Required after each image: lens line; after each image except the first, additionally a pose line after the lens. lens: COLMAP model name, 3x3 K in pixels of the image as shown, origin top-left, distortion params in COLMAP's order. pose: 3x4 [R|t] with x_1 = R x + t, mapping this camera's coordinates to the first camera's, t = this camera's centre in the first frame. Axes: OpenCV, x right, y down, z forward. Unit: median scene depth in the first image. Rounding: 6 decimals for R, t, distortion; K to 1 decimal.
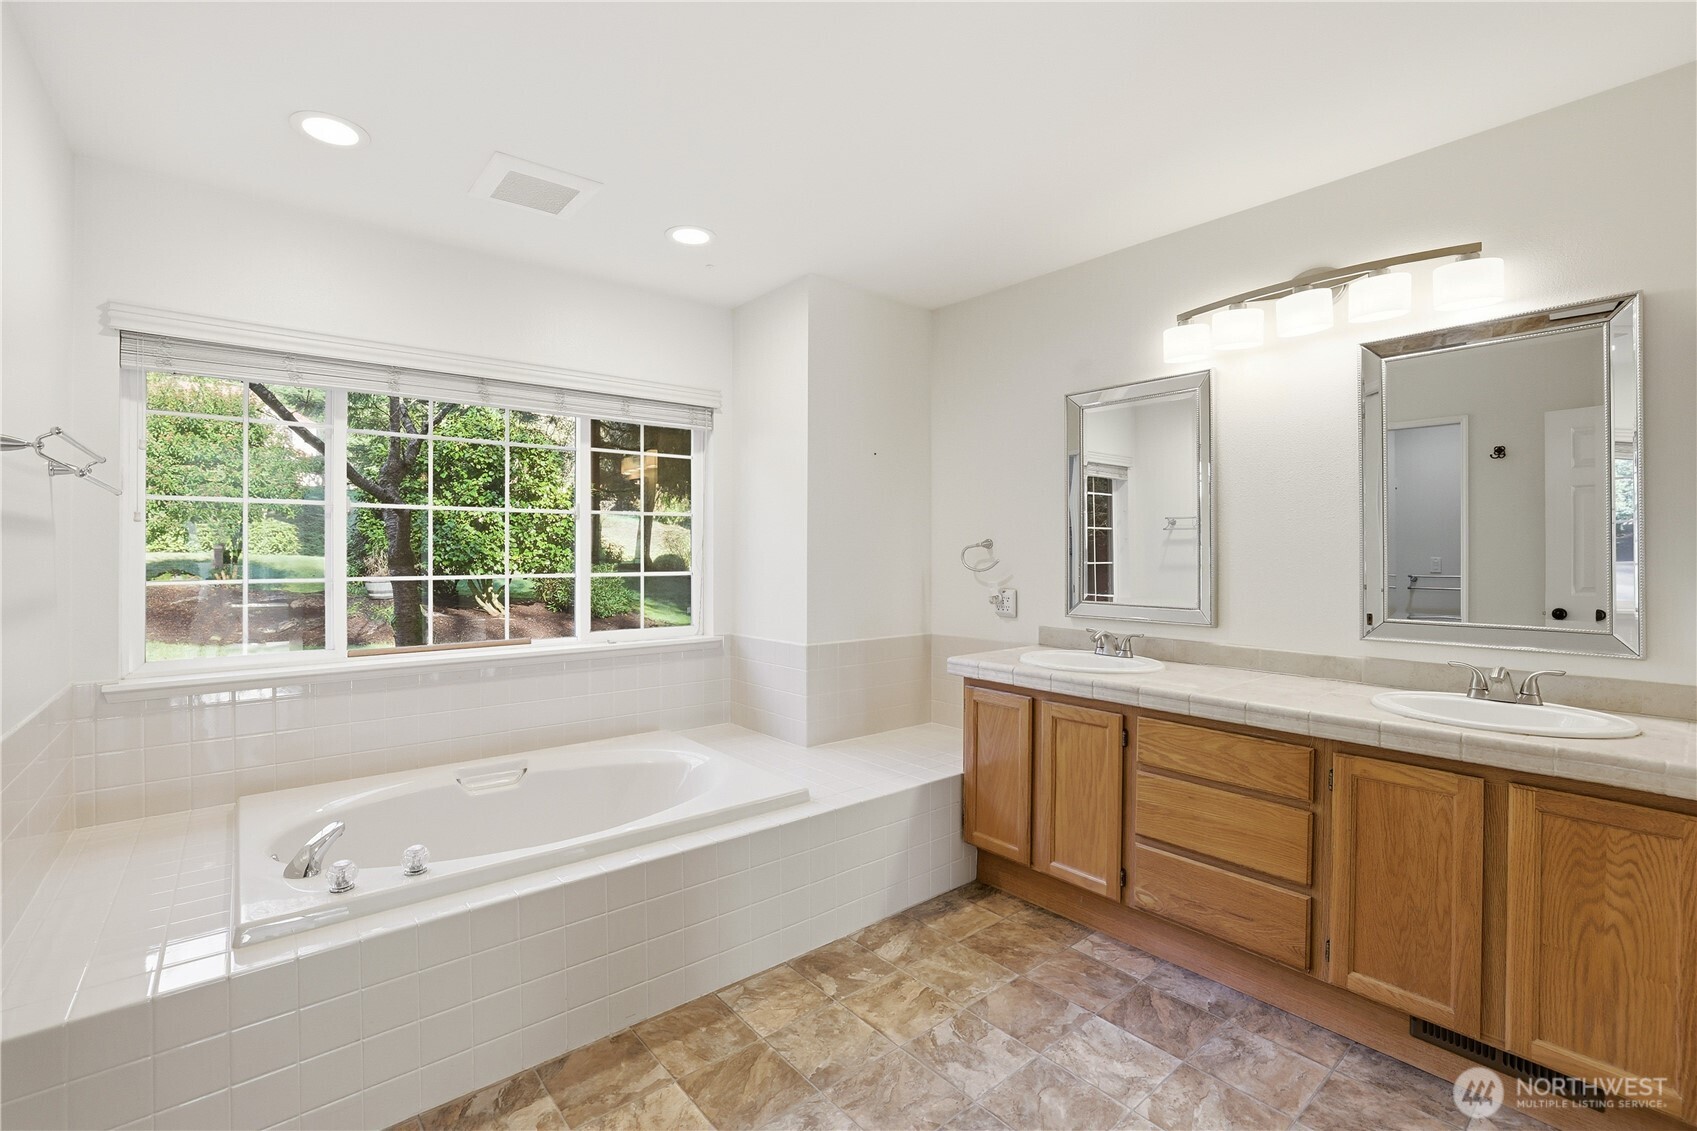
lens RADIAL K [[751.3, 0, 841.1], [0, 751.3, 557.2], [0, 0, 1]] dist [-0.001885, 0.000080]
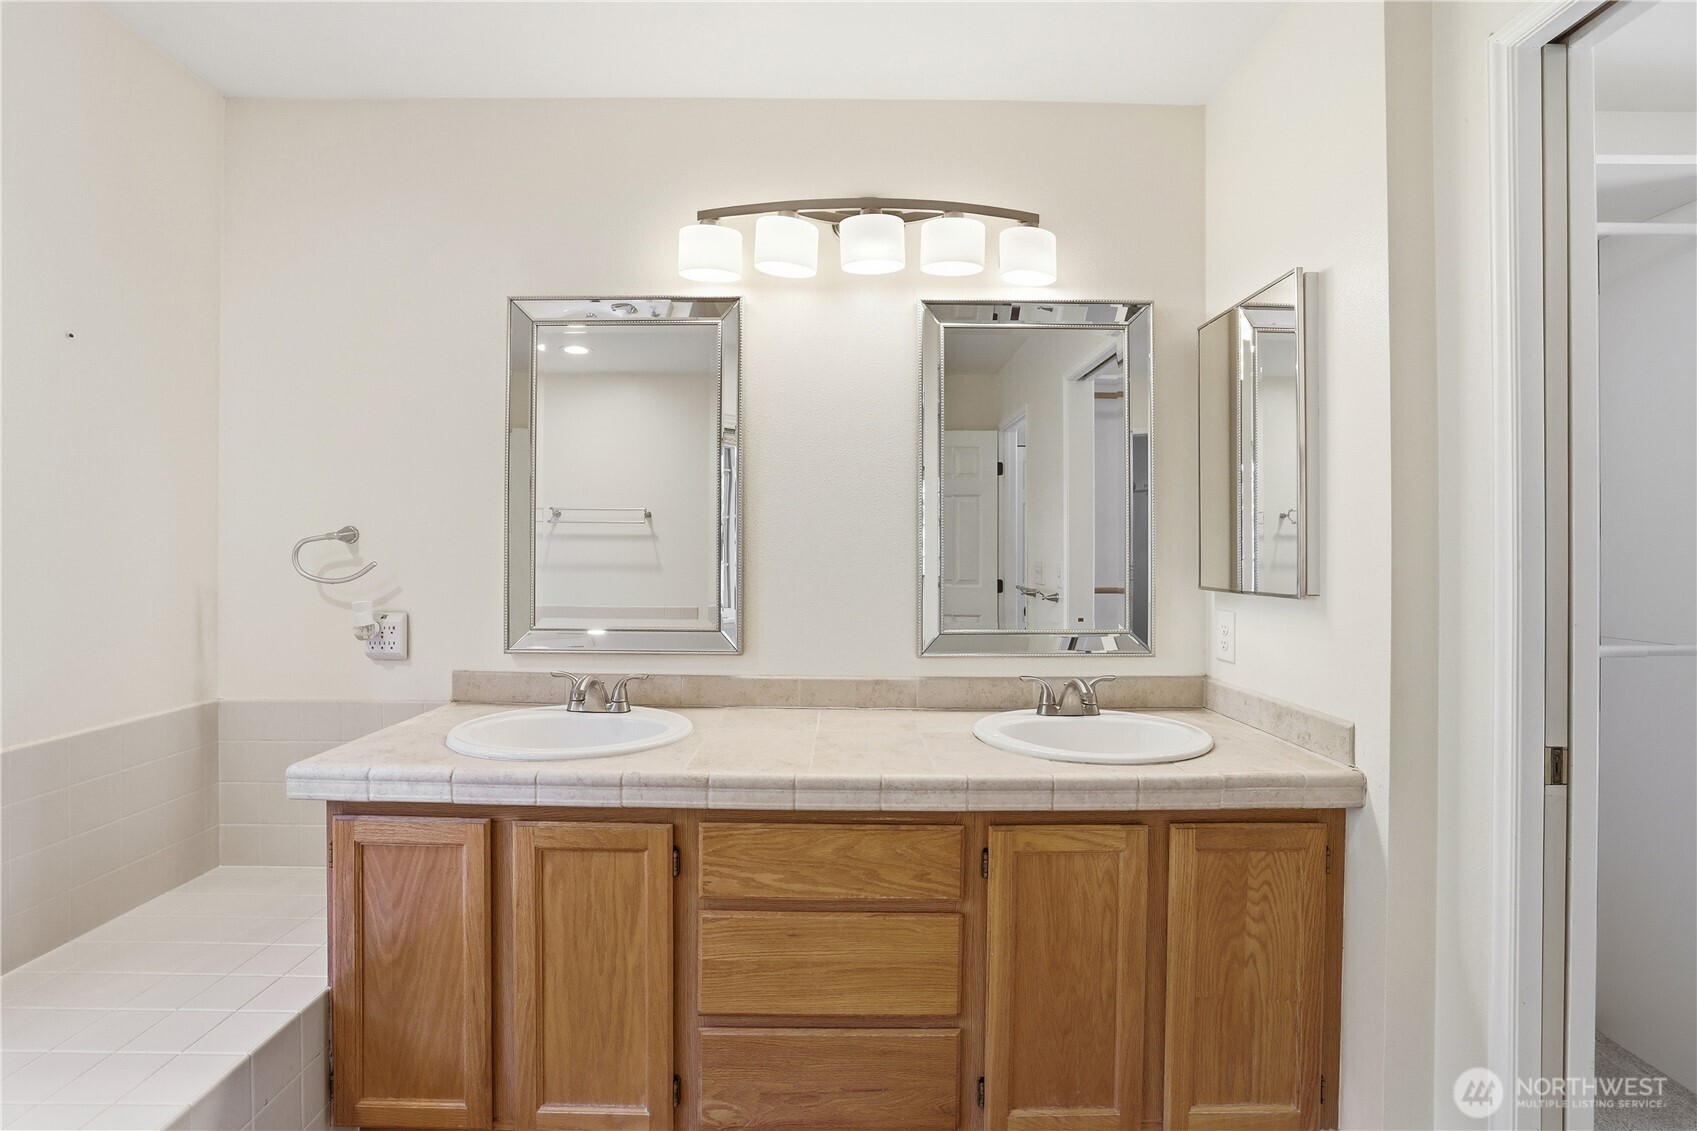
lens RADIAL K [[734.8, 0, 851.3], [0, 734.8, 554.3], [0, 0, 1]] dist [-0.051082, 0.017751]
pose [[0.632743, 0.001624, 0.774360, 0.019225], [0.000408, 0.999997, -0.002431, -0.001829], [-0.774362, 0.001854, 0.632741, 0.536753]]
